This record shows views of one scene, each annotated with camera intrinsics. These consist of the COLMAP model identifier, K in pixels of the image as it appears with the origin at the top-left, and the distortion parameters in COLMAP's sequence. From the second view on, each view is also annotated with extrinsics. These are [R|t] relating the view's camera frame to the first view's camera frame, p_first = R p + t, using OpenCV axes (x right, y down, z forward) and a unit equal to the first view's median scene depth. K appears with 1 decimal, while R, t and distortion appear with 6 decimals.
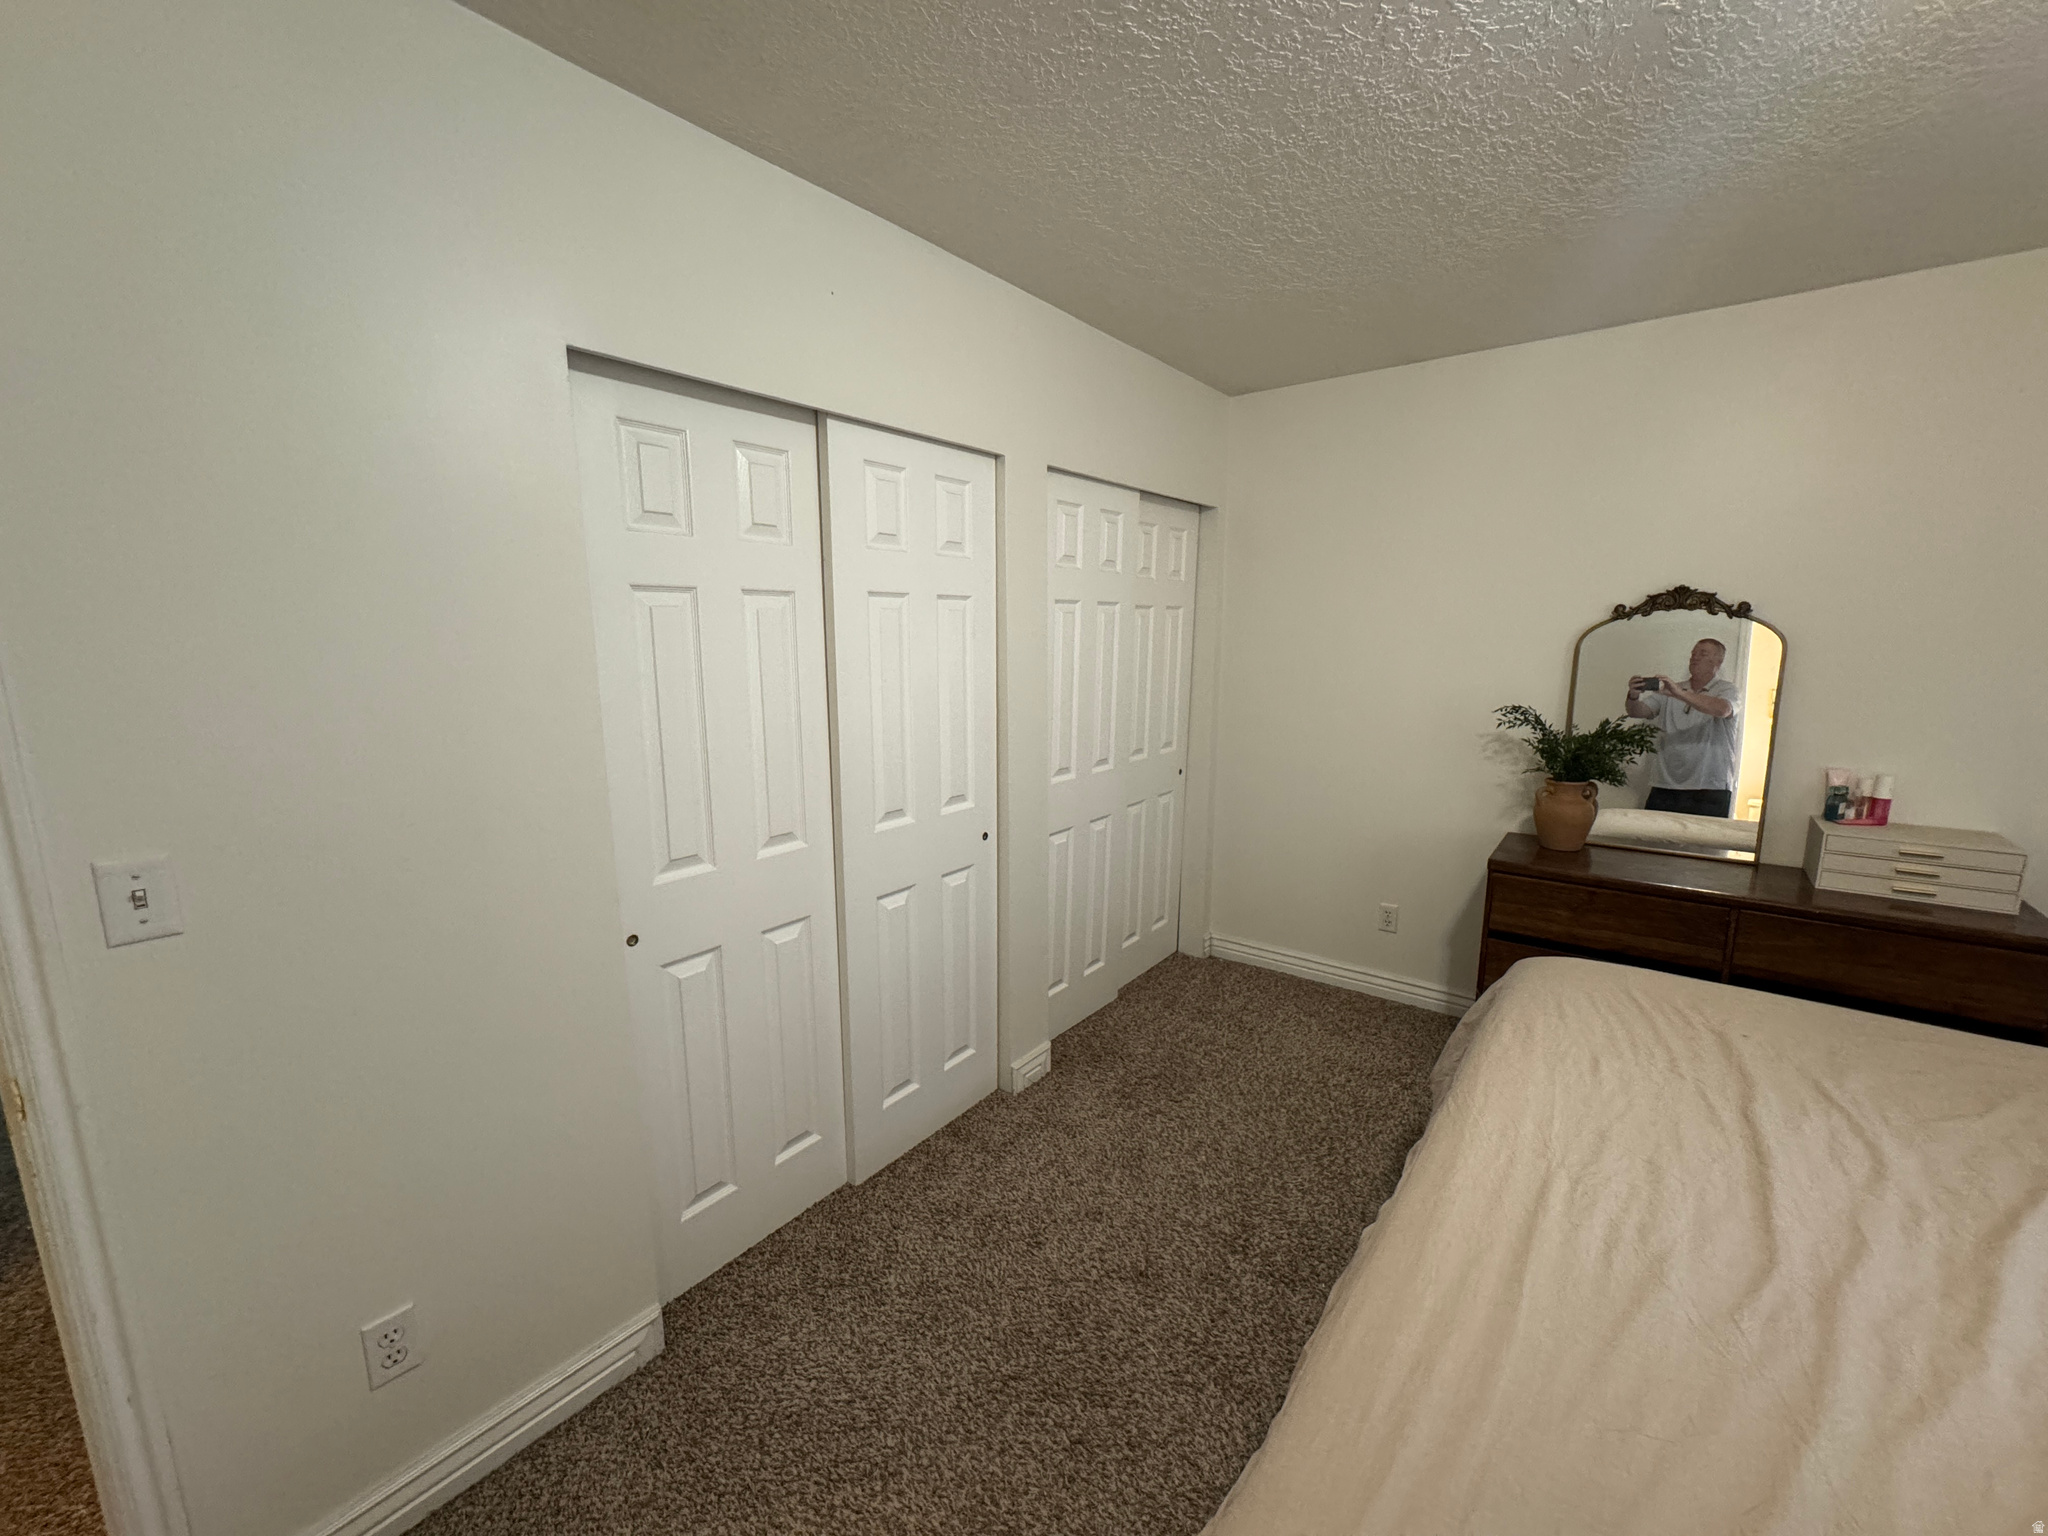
lens RADIAL K [[821.5, 0, 1027.2], [0, 821.5, 769.1], [0, 0, 1]] dist [-0.006163, 0.000438]
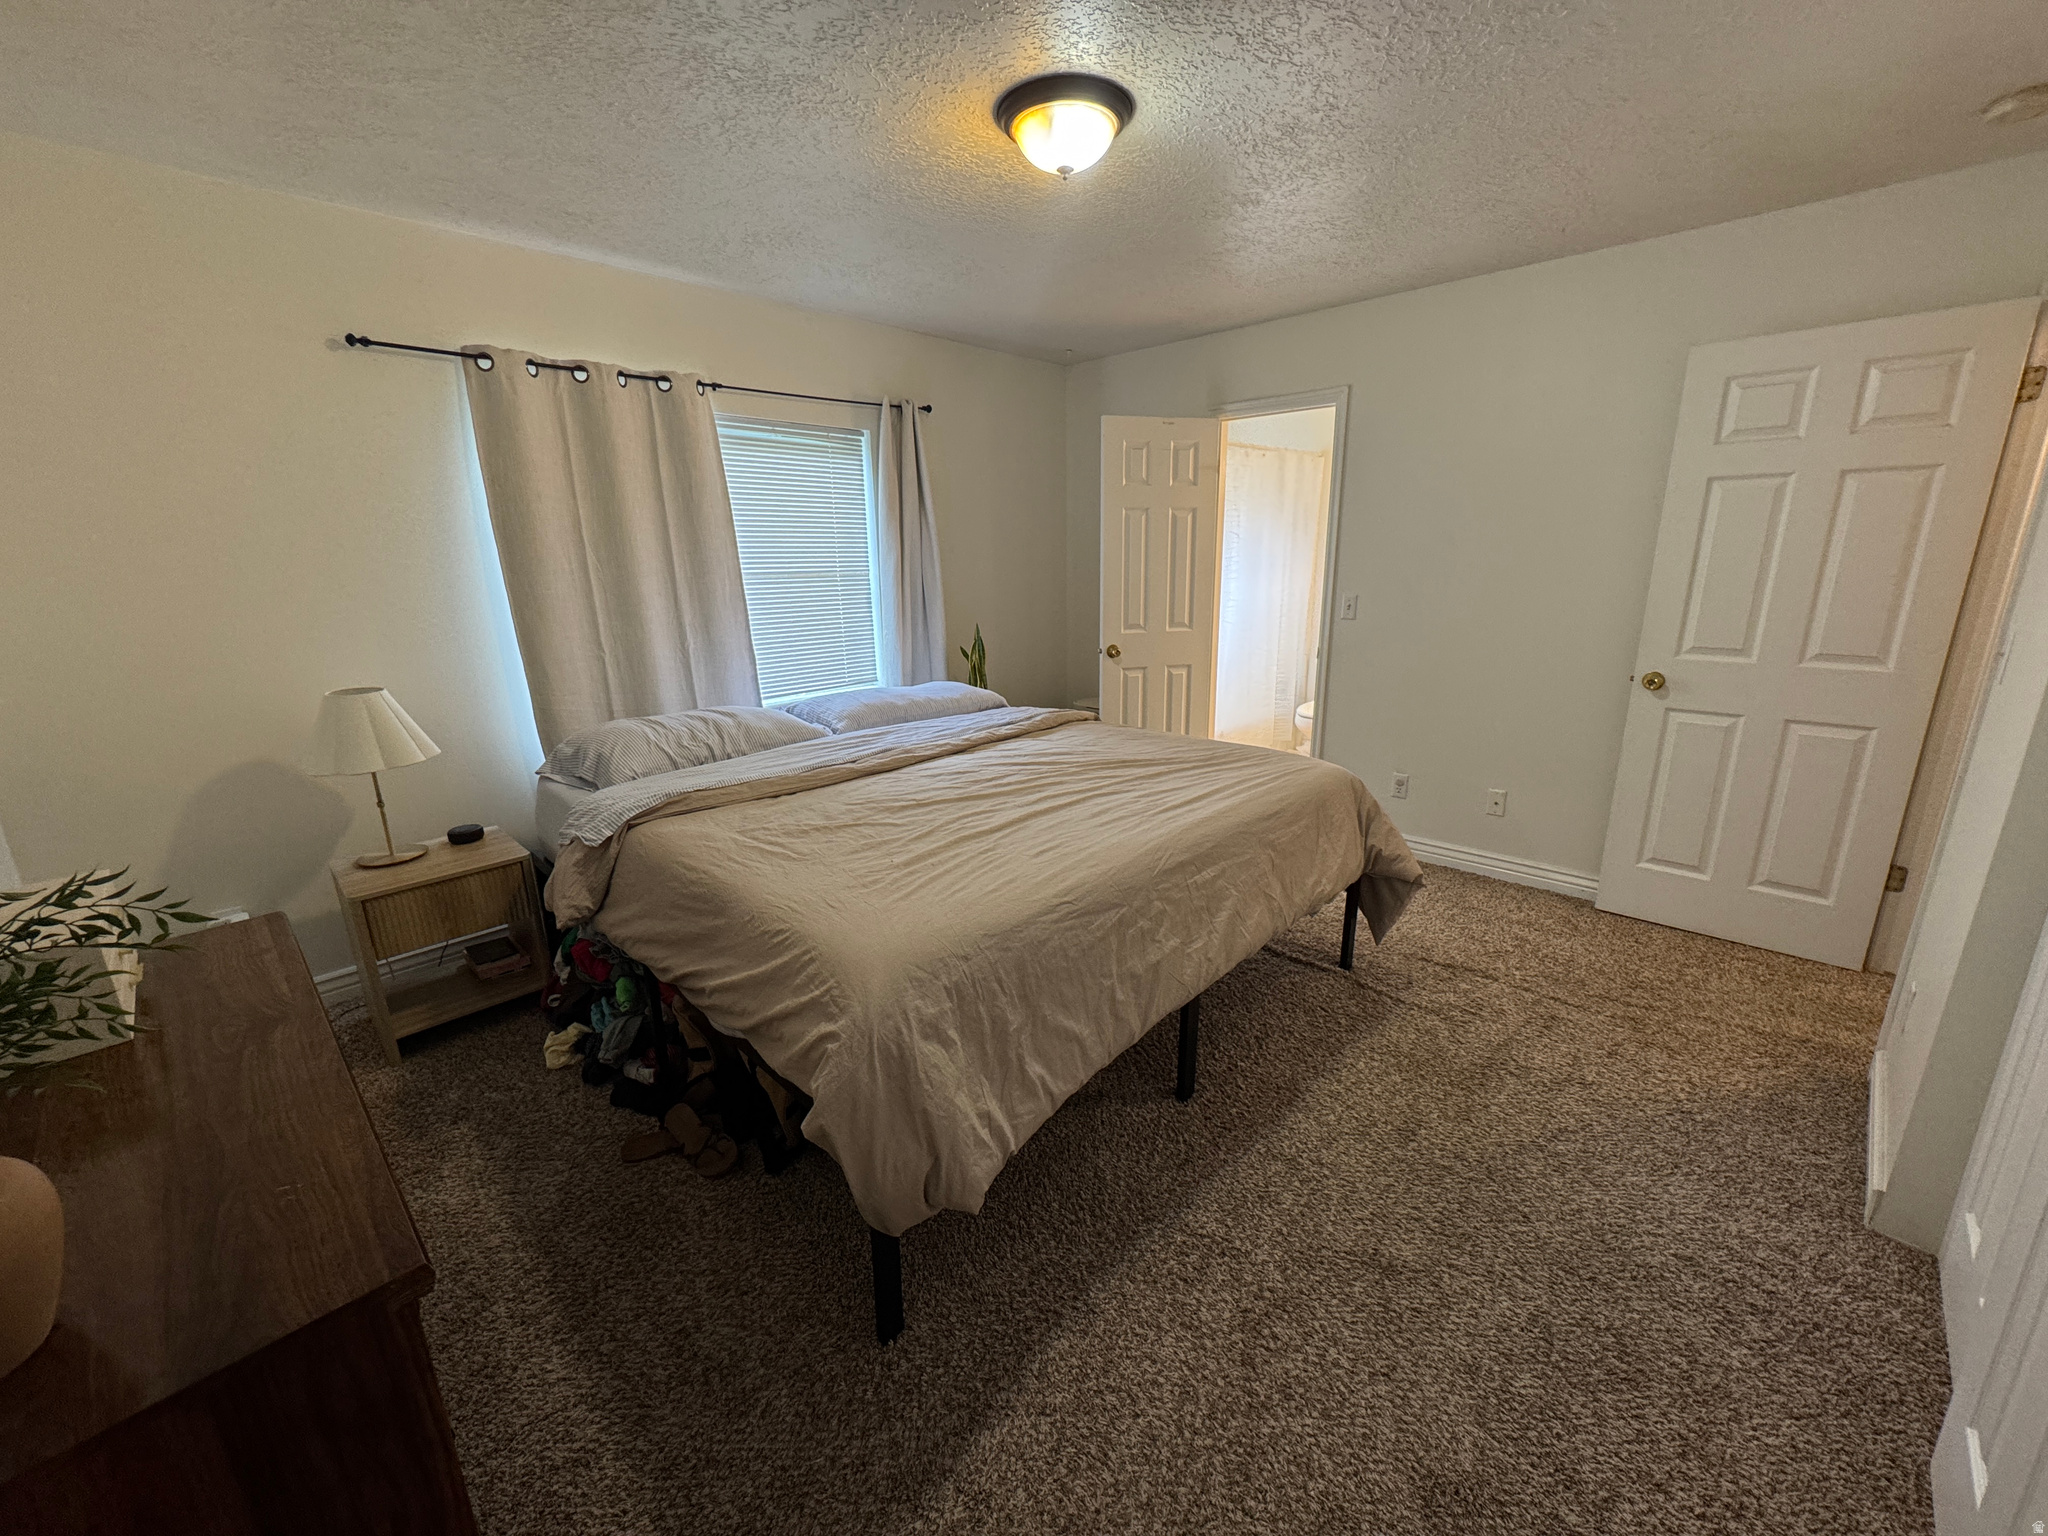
lens RADIAL K [[821.5, 0, 1025.4], [0, 821.5, 772.7], [0, 0, 1]] dist [-0.006163, 0.000438]
pose [[-0.994567, -0.006047, 0.103918, 0.314882], [0.038147, 0.907686, 0.417913, -0.175151], [-0.096852, 0.419607, -0.902524, 1.177256]]
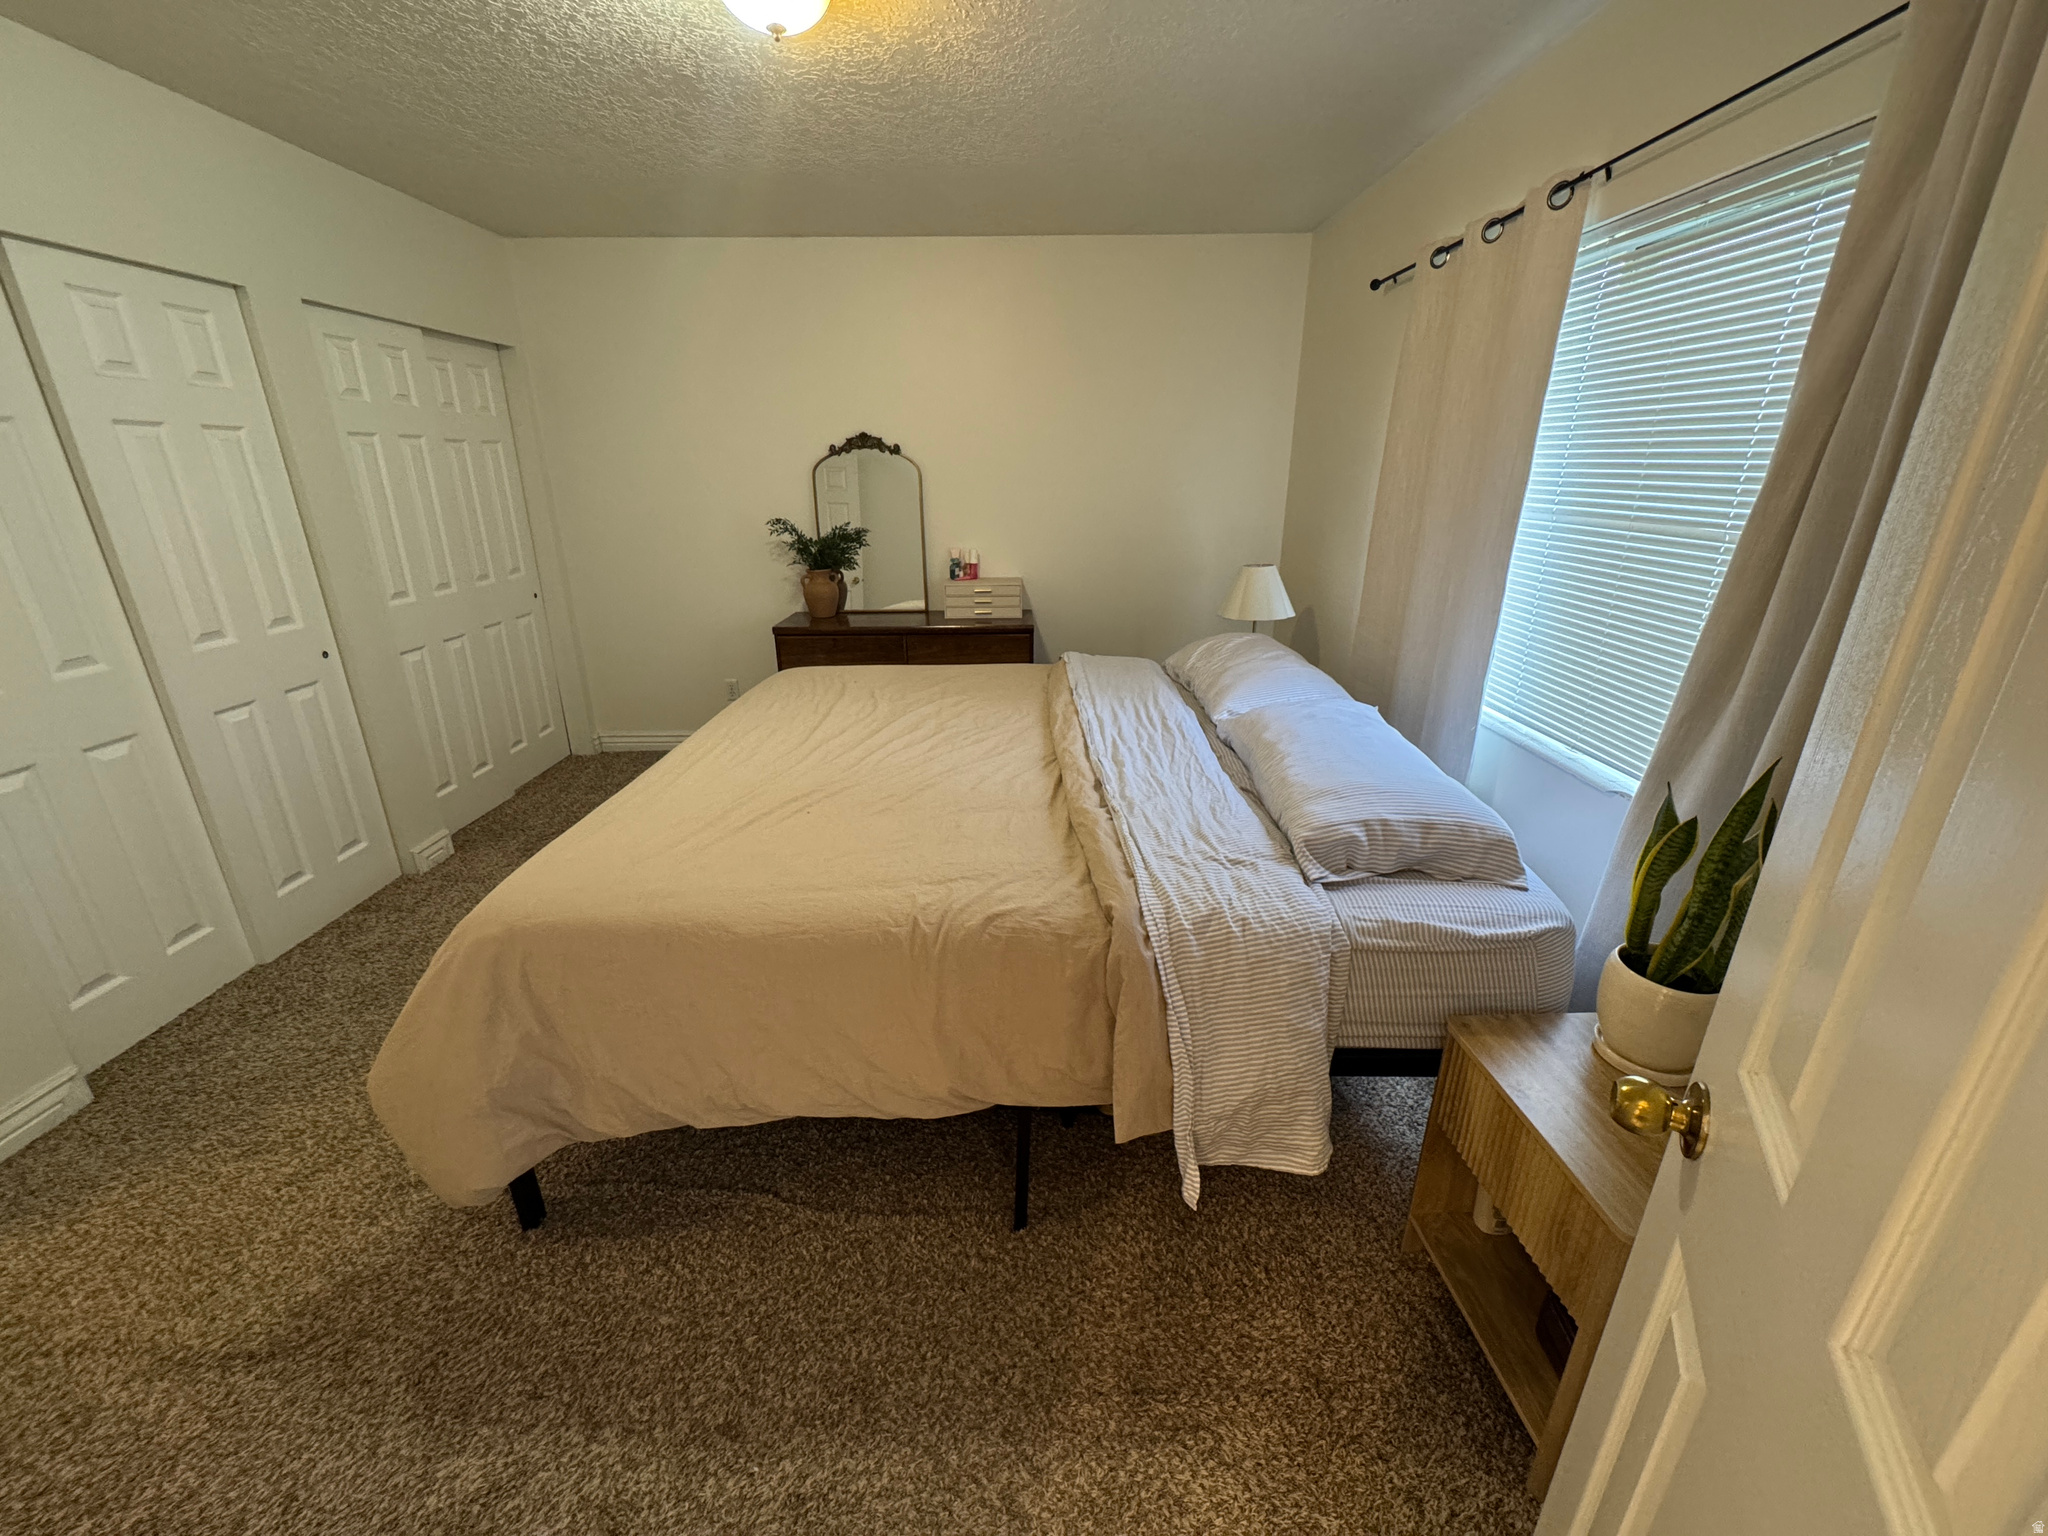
lens RADIAL K [[821.5, 0, 1032.6], [0, 821.5, 770.9], [0, 0, 1]] dist [-0.006163, 0.000438]
pose [[0.784902, -0.212309, 0.582112, 0.021686], [0.103827, 0.971248, 0.214239, 0.092676], [-0.610860, -0.107718, 0.784377, -0.455665]]
